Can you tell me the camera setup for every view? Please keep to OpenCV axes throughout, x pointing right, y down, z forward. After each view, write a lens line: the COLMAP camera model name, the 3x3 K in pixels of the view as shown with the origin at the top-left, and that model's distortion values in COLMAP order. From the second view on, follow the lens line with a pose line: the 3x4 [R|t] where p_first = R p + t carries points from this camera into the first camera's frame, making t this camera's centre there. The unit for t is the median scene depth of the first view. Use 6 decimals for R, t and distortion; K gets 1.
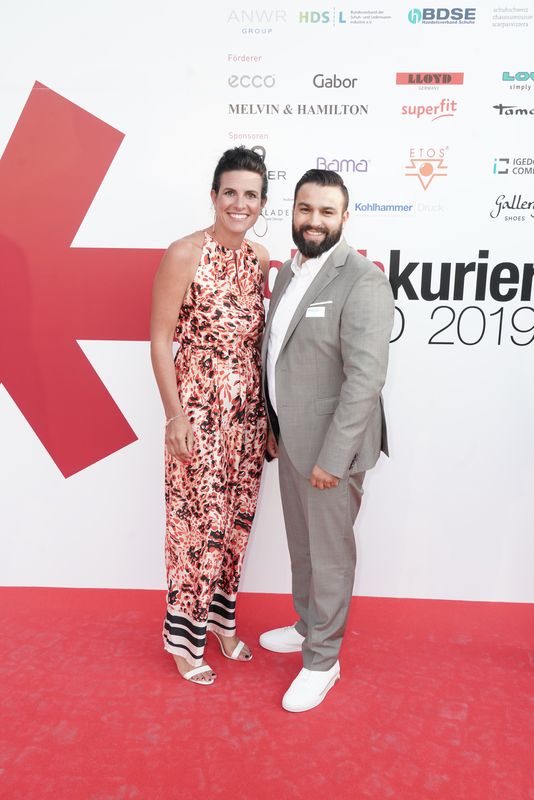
lens RADIAL K [[760.8, 0, 279.3], [0, 760.8, 408.0], [0, 0, 1]] dist [0.018457, 0.000000]
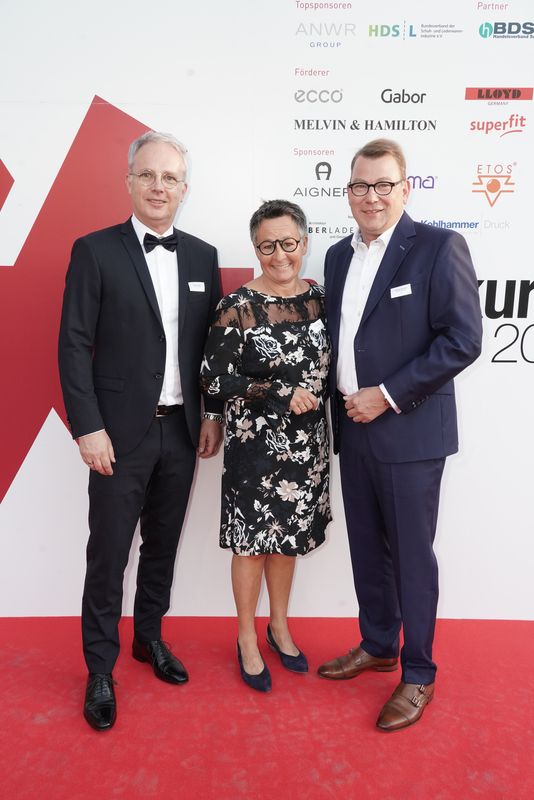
lens RADIAL K [[692.8, 0, 257.9], [0, 692.8, 406.5], [0, 0, 1]] dist [0.014970, -0.000240]
pose [[0.999065, -0.014022, 0.040887, -0.155454], [0.014790, 0.999719, -0.018541, -0.015652], [-0.040615, 0.019129, 0.998992, 0.122104]]
